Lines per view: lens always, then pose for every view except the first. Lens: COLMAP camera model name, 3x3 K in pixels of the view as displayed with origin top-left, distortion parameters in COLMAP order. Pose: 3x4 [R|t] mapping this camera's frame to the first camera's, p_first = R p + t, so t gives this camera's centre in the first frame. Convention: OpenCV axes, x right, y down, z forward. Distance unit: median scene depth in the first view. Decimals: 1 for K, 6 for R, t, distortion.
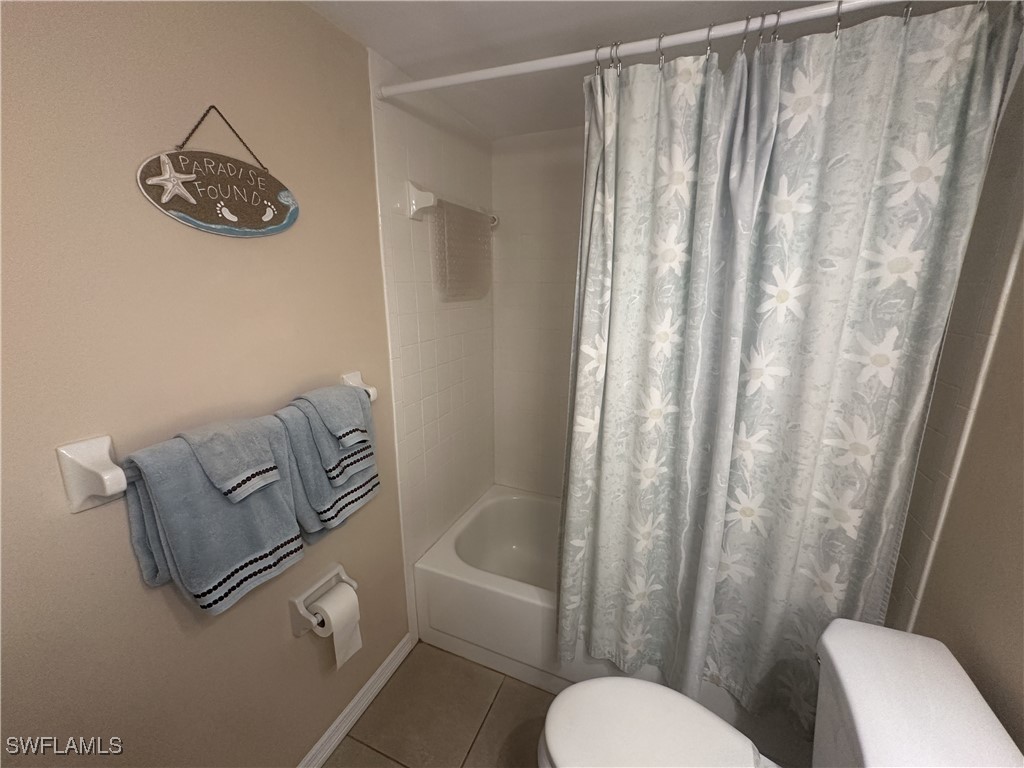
lens RADIAL K [[412.2, 0, 509.0], [0, 412.2, 385.1], [0, 0, 1]] dist [-0.003724, 0.000133]
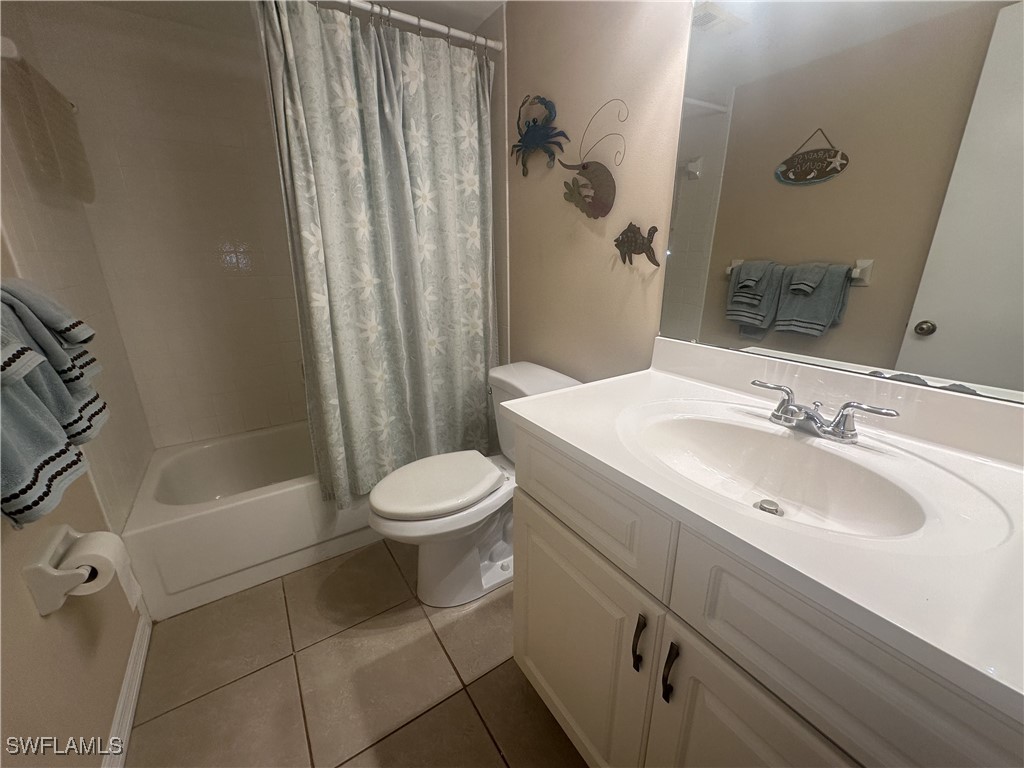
lens RADIAL K [[412.2, 0, 513.2], [0, 412.2, 386.3], [0, 0, 1]] dist [-0.003724, 0.000133]
pose [[0.549949, -0.259604, 0.793827, -0.634570], [0.207546, 0.963130, 0.171187, 0.297448], [-0.809000, 0.070611, 0.583552, -0.198867]]
